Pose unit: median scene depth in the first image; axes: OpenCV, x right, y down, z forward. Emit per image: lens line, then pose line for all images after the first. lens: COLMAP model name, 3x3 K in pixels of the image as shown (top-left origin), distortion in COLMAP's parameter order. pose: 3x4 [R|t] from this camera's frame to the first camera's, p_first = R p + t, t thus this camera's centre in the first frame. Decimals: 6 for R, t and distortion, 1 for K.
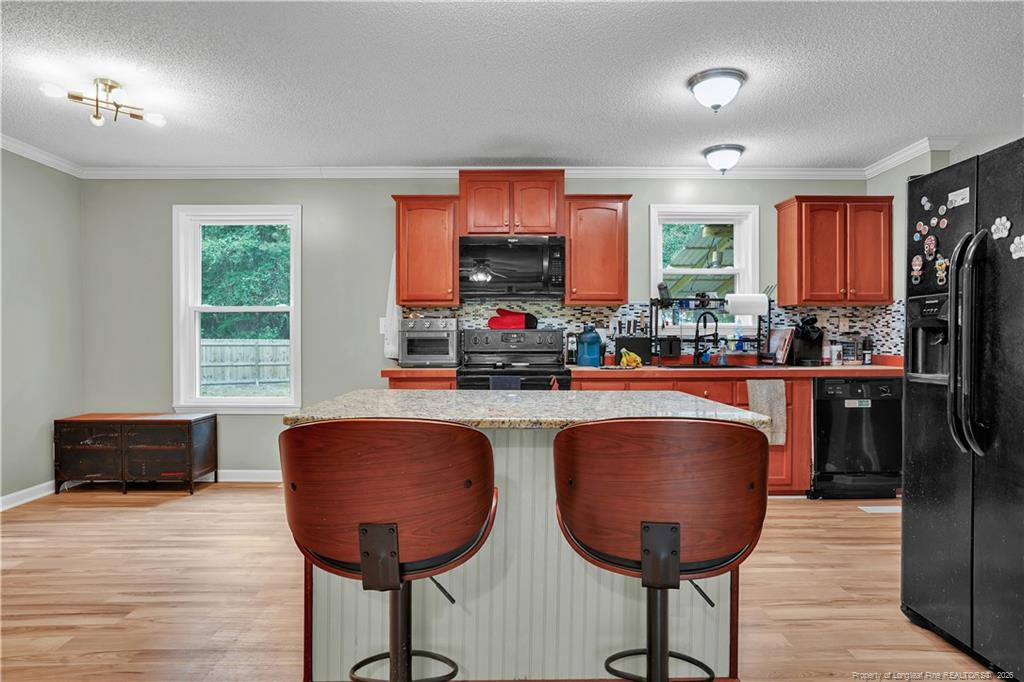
lens RADIAL K [[596.1, 0, 511.6], [0, 596.1, 341.7], [0, 0, 1]] dist [-0.045501, 0.036452]
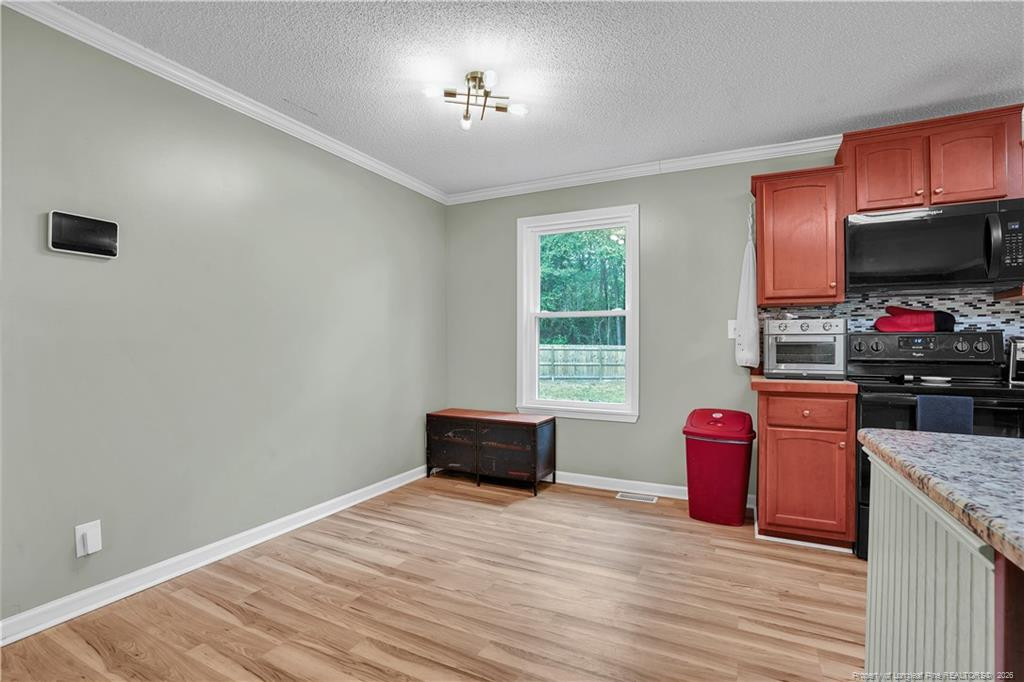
lens RADIAL K [[476.3, 0, 512.0], [0, 476.3, 341.0], [0, 0, 1]] dist [-0.073271, 0.029611]
pose [[0.888335, 0.000704, -0.459195, -0.196066], [-0.006244, 0.999925, -0.010545, 0.000214], [0.459153, 0.012235, 0.888273, 0.241773]]
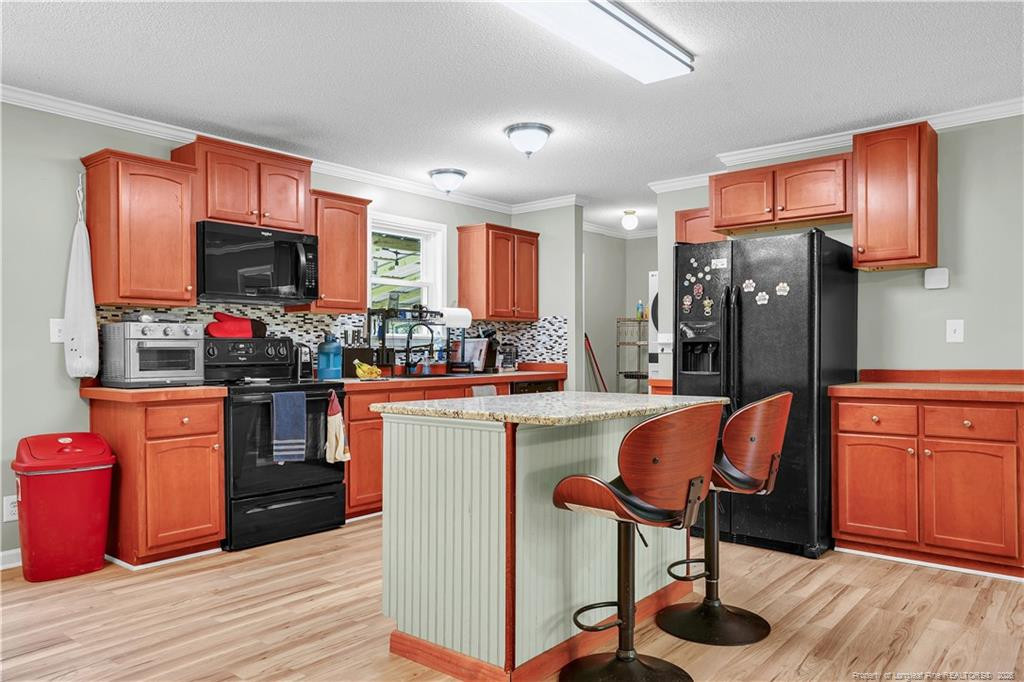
lens RADIAL K [[730.8, 0, 509.1], [0, 730.8, 354.3], [0, 0, 1]] dist [0.008135, 0.006534]
pose [[0.646170, -0.005725, 0.763172, -0.550584], [0.004790, 0.999983, 0.003445, 0.000157], [-0.763179, 0.001430, 0.646186, 0.056722]]
